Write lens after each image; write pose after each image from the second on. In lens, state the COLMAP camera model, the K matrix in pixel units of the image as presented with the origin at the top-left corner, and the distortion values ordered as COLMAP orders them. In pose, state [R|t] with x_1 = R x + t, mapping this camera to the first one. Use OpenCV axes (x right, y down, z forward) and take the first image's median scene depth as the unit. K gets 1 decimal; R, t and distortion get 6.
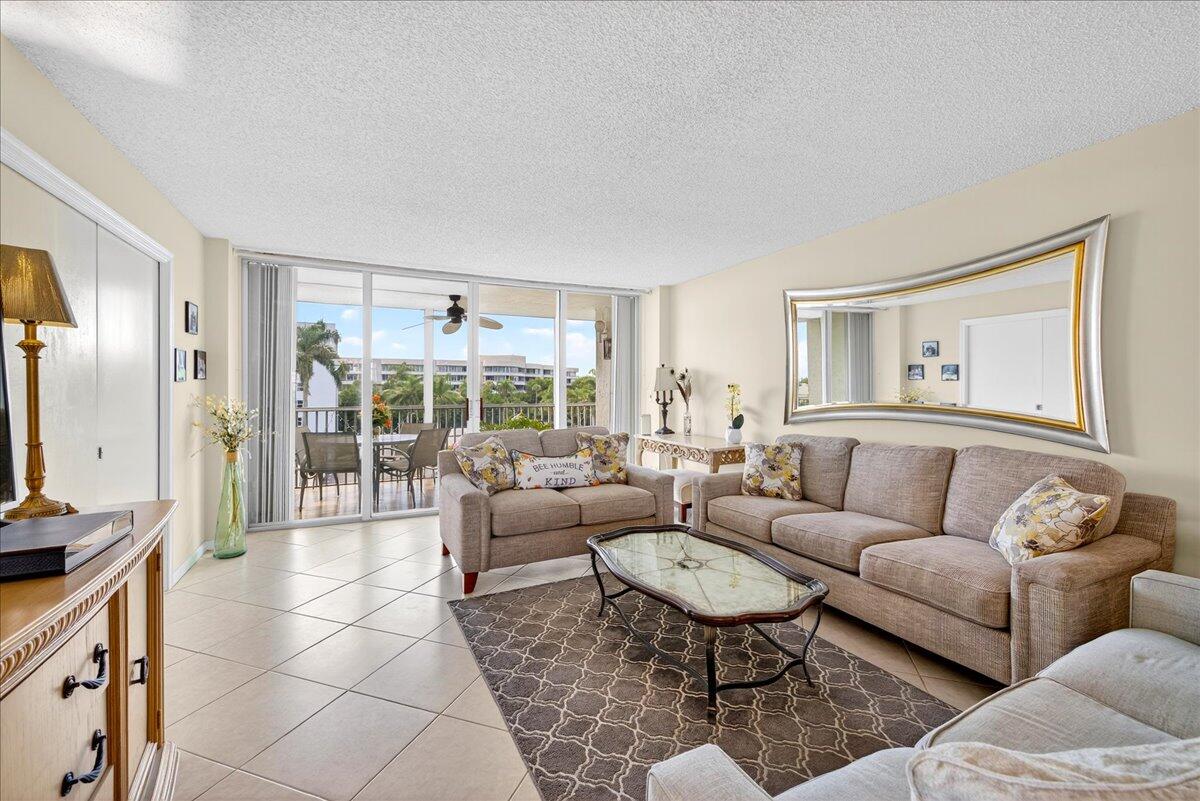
lens RADIAL K [[496.3, 0, 600.0], [0, 496.3, 400.5], [0, 0, 1]] dist [0.000971, -0.000051]
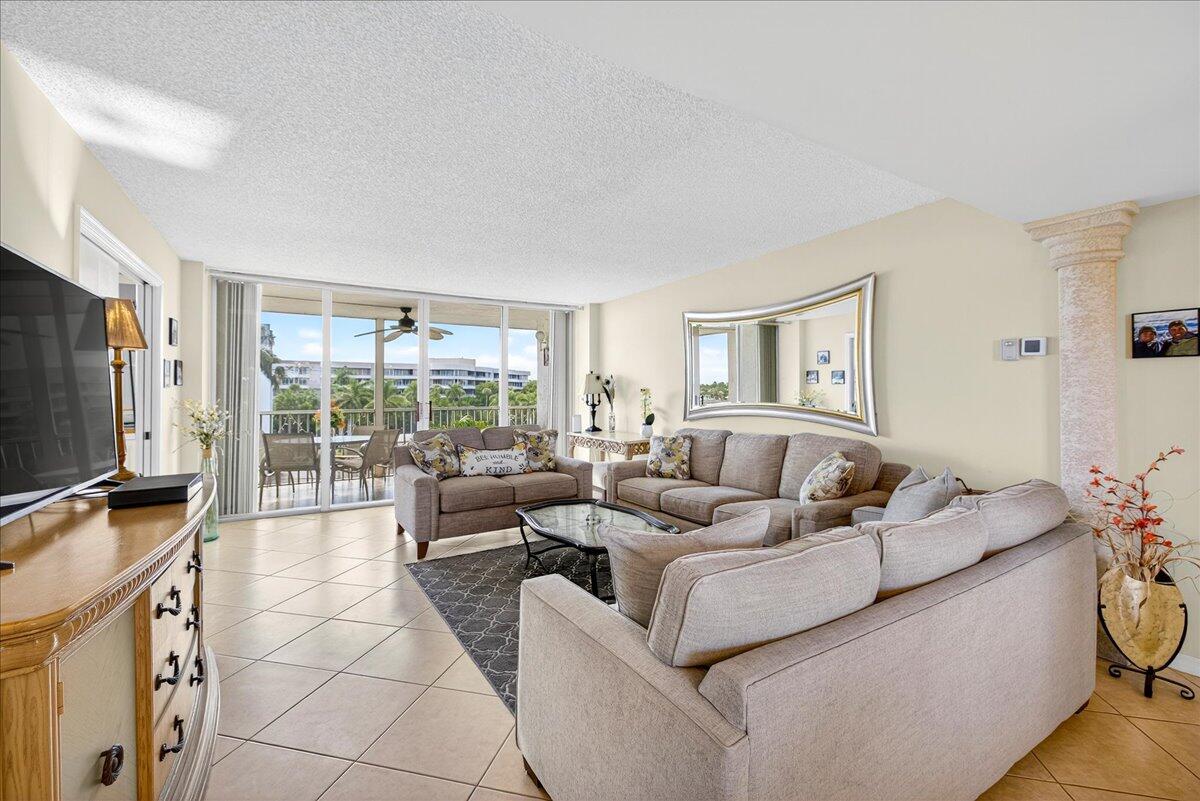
lens RADIAL K [[504.5, 0, 596.3], [0, 504.5, 393.6], [0, 0, 1]] dist [0.001688, 0.000028]
pose [[0.996258, -0.003787, 0.086342, 0.047862], [0.005616, 0.999765, -0.020948, 0.005418], [-0.086242, 0.021354, 0.996045, -0.227720]]
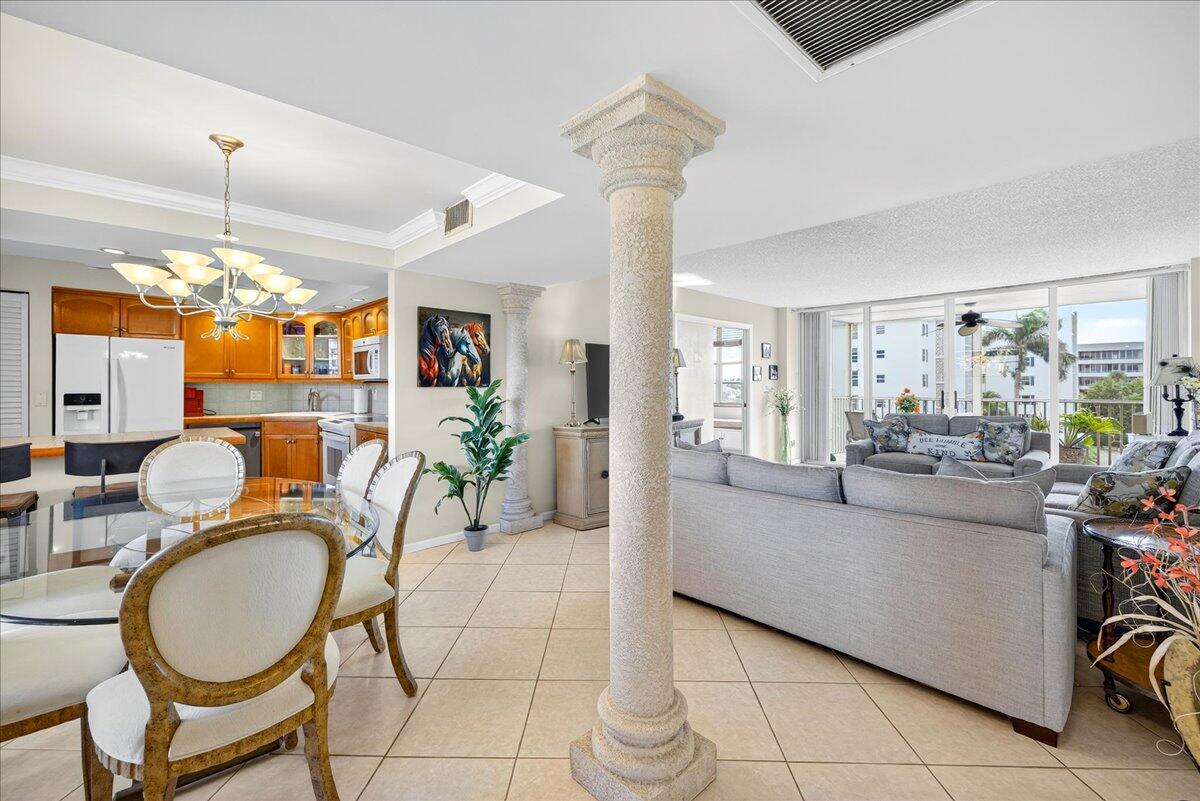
lens RADIAL K [[501.2, 0, 601.8], [0, 501.2, 383.3], [0, 0, 1]] dist [0.007372, 0.000147]
pose [[0.298518, -0.002487, -0.954401, 0.888135], [-0.019338, 0.999776, -0.008653, 0.005411], [0.954208, 0.021039, 0.298402, -0.266889]]
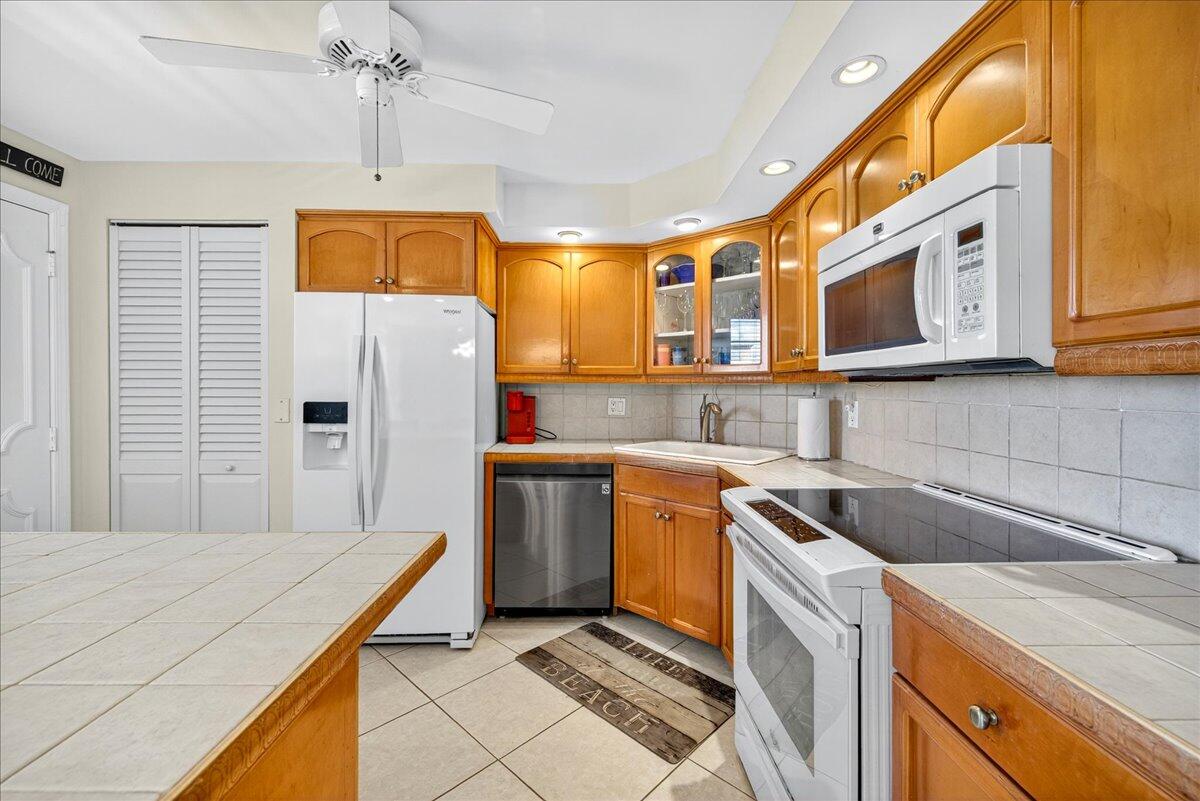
lens RADIAL K [[512.9, 0, 574.5], [0, 512.9, 390.4], [0, 0, 1]] dist [0.001719, -0.000037]
pose [[-0.459950, 0.003153, -0.887939, -0.095151], [-0.022965, 0.999617, 0.015445, 0.010776], [0.887648, 0.027495, -0.459701, -0.482719]]
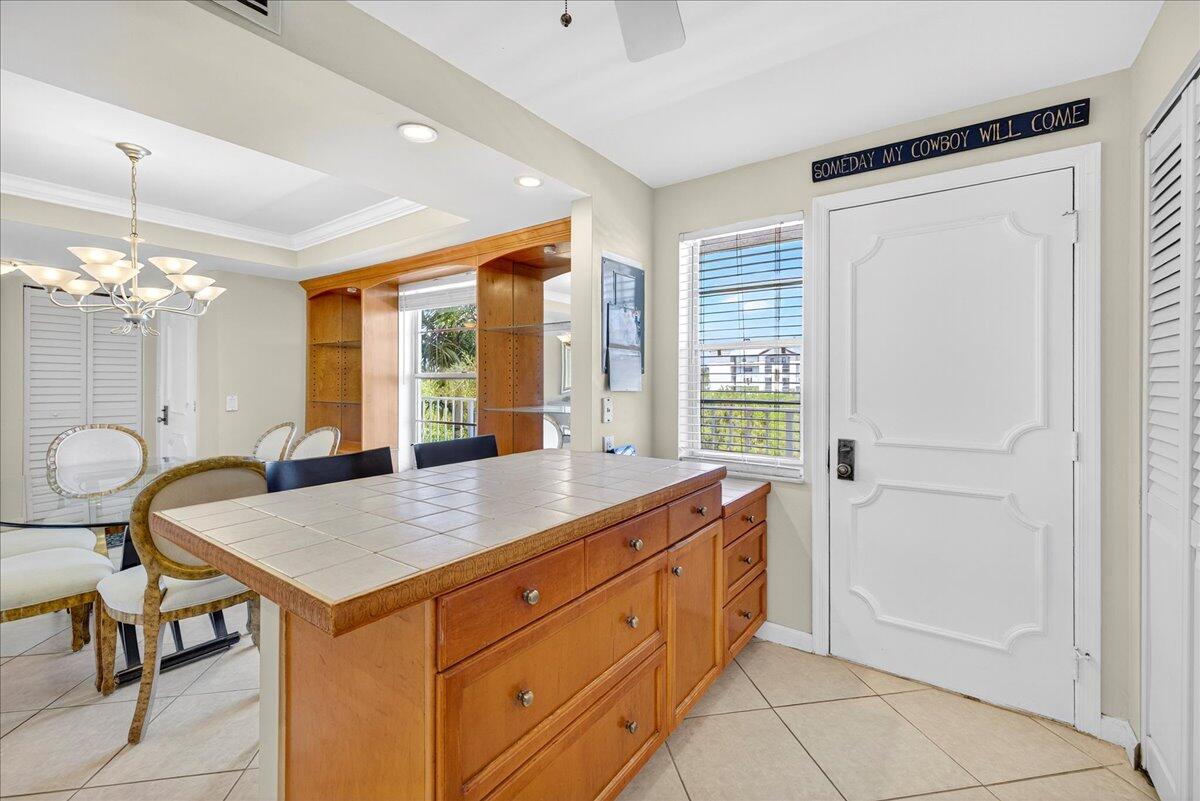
lens RADIAL K [[510.3, 0, 600.4], [0, 510.3, 382.8], [0, 0, 1]] dist [-0.008713, -0.000002]
pose [[-0.478413, -0.001684, 0.878133, -0.518240], [0.016549, 0.999803, 0.010933, 0.018968], [-0.877979, 0.019763, -0.478291, -0.671040]]
